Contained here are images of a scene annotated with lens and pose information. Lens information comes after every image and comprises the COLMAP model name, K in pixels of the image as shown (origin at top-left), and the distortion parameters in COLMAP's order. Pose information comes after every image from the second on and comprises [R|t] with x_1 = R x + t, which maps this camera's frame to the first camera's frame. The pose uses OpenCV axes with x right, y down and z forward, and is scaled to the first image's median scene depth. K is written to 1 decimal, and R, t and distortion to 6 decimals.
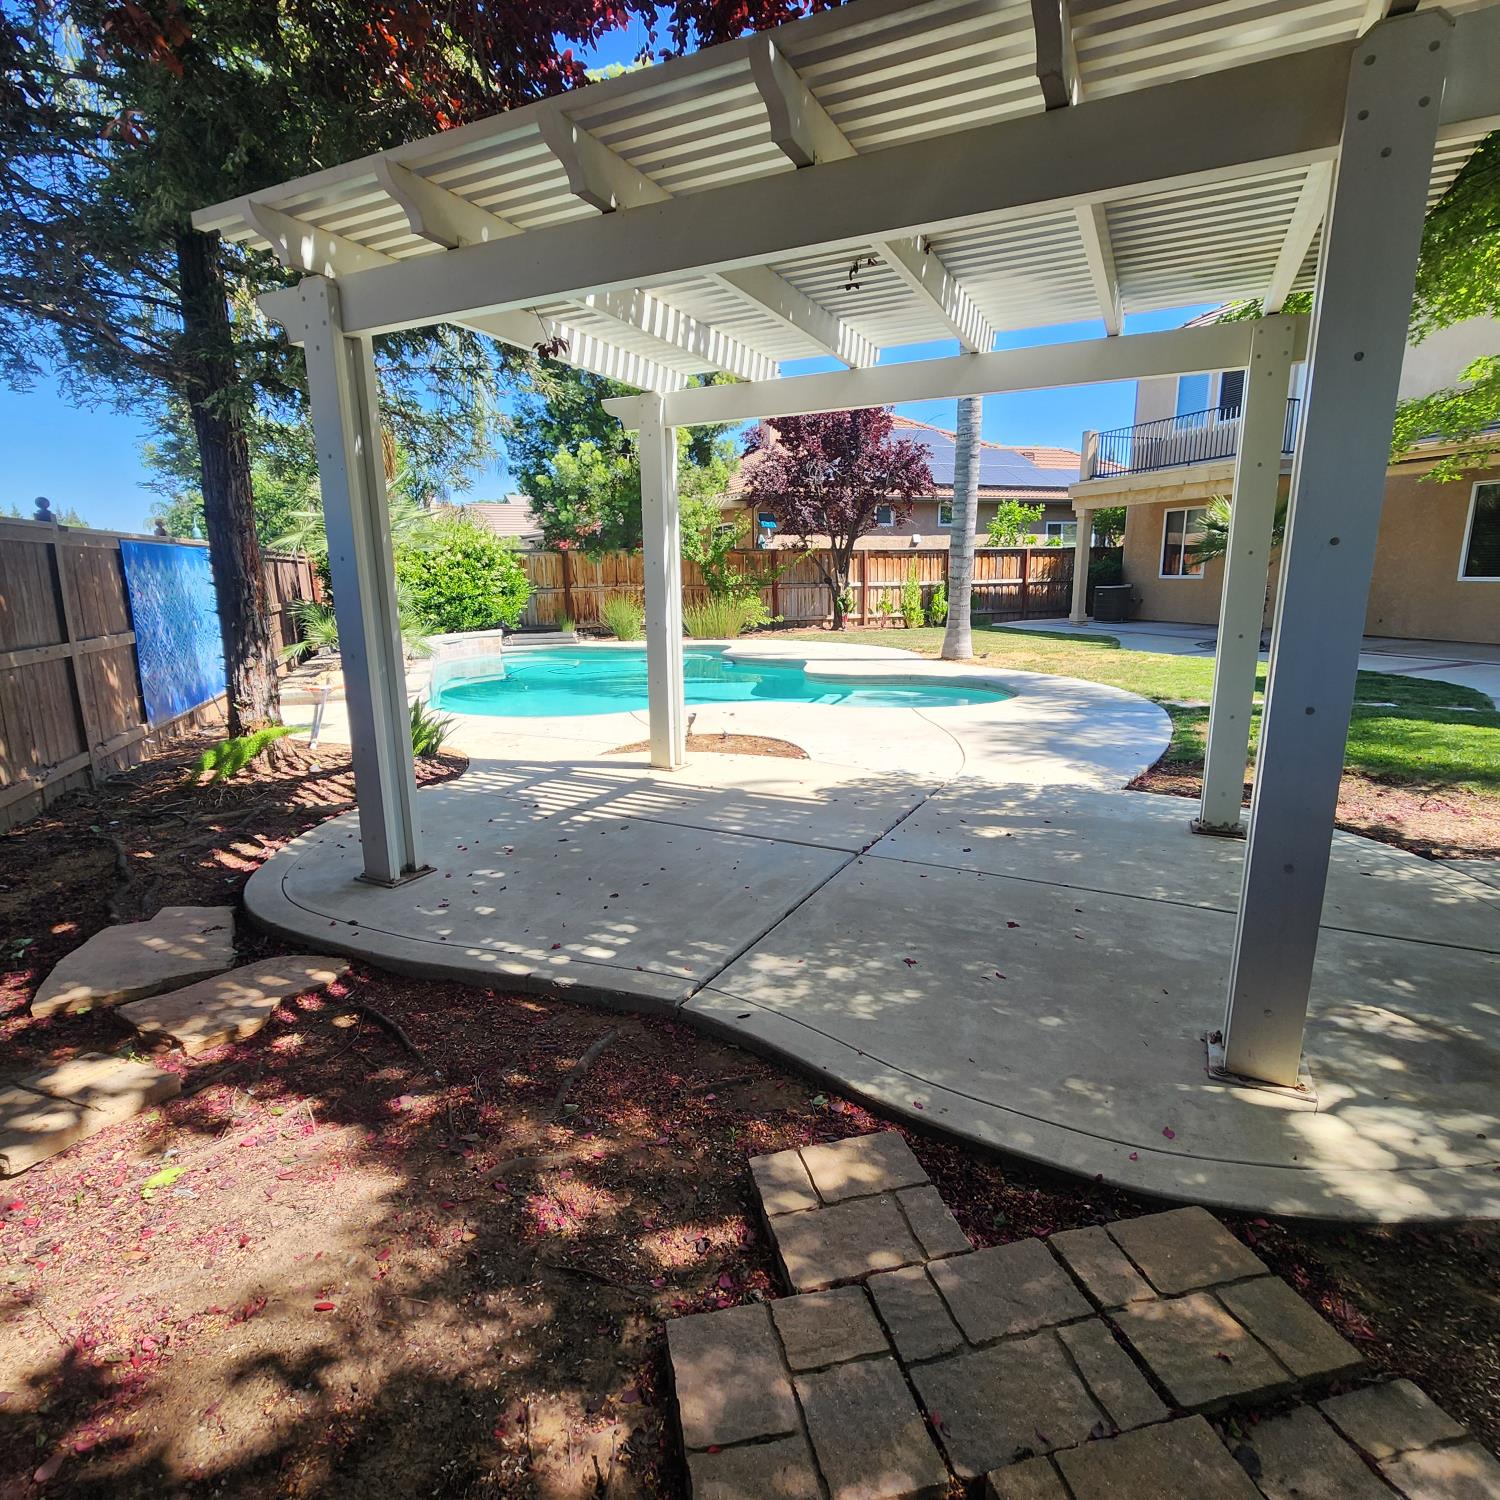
lens RADIAL K [[819.7, 0, 758.5], [0, 819.7, 747.7], [0, 0, 1]] dist [0.003206, -0.000702]
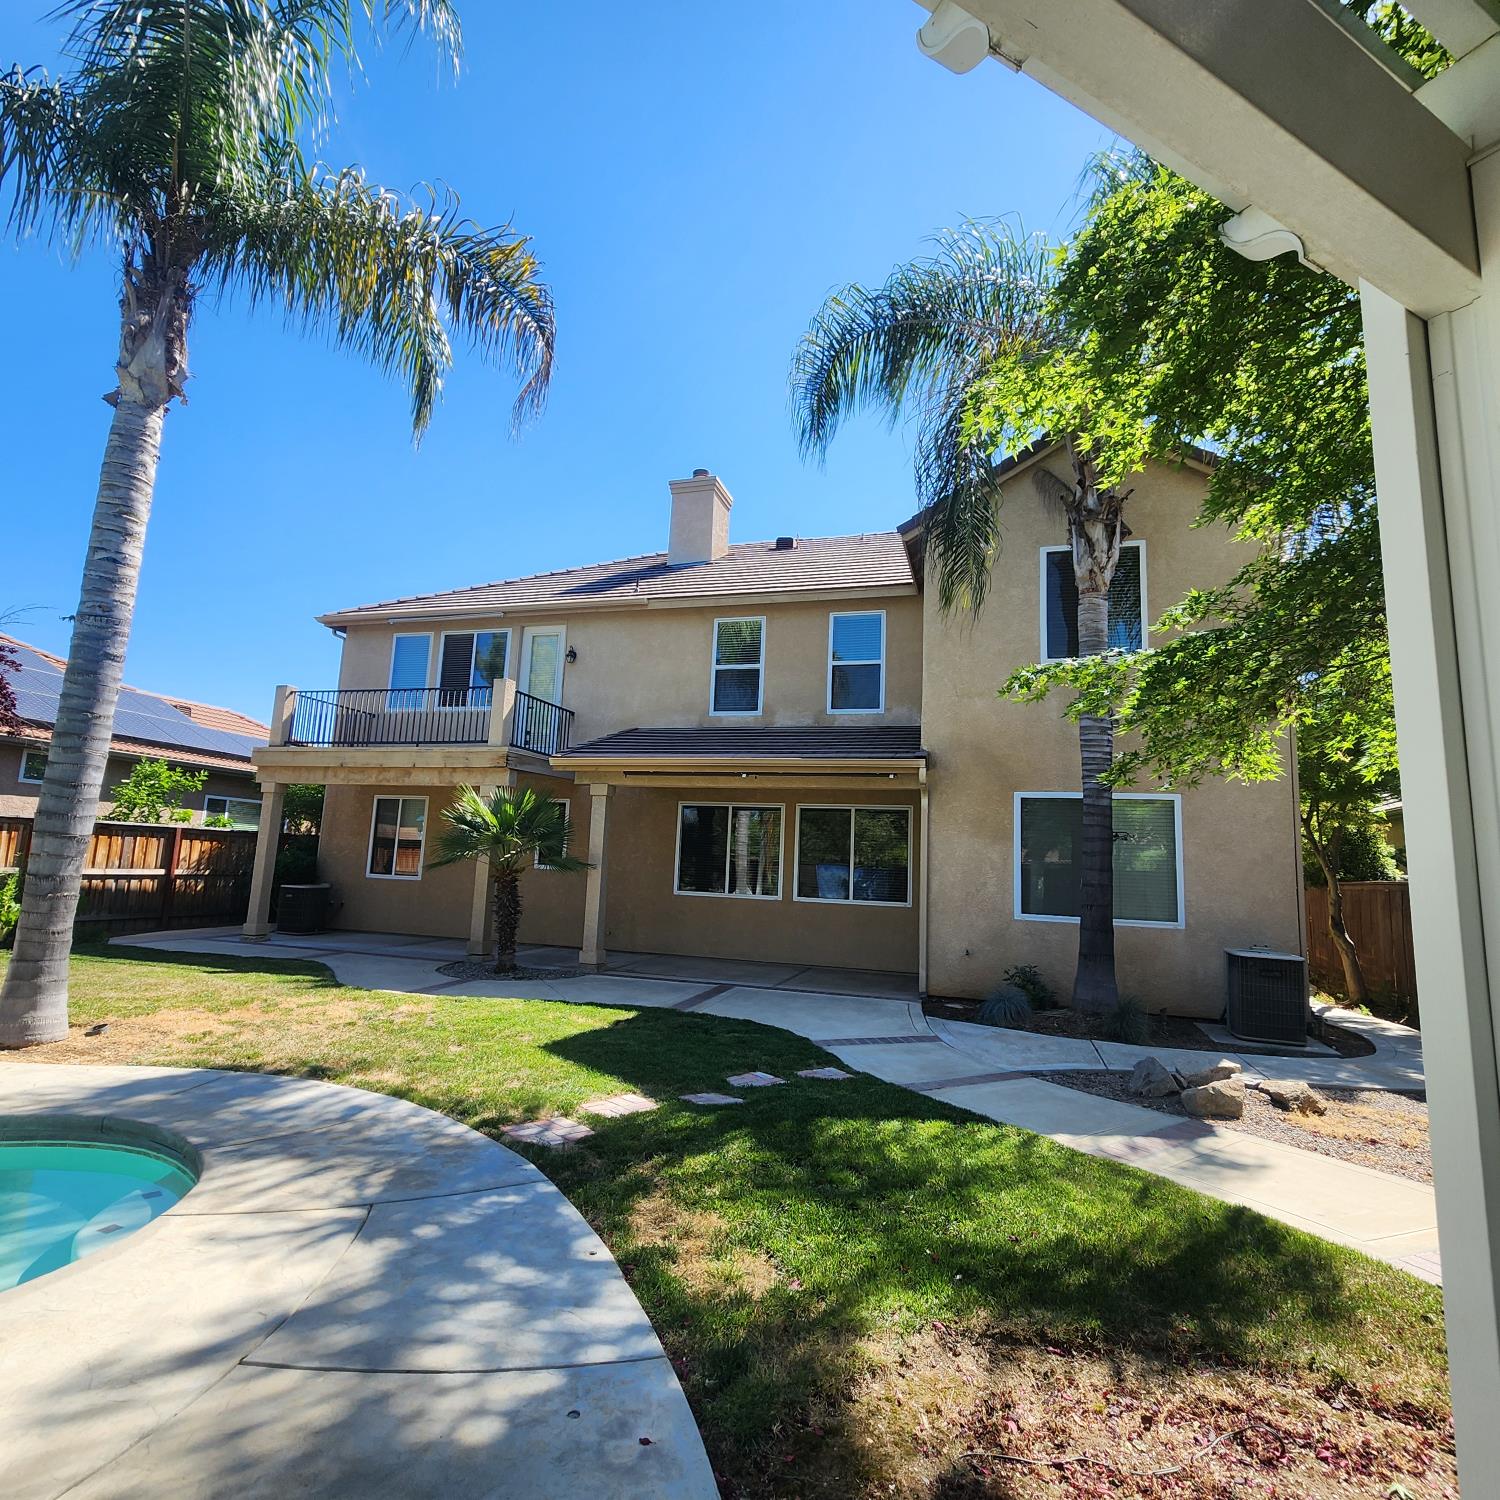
lens RADIAL K [[819.7, 0, 758.5], [0, 819.7, 747.7], [0, 0, 1]] dist [0.003206, -0.000702]
pose [[0.585890, 0.158255, 0.794788, 0.045955], [0.123068, 0.951997, -0.280279, -0.047143], [-0.800991, 0.262025, 0.538290, 0.194254]]
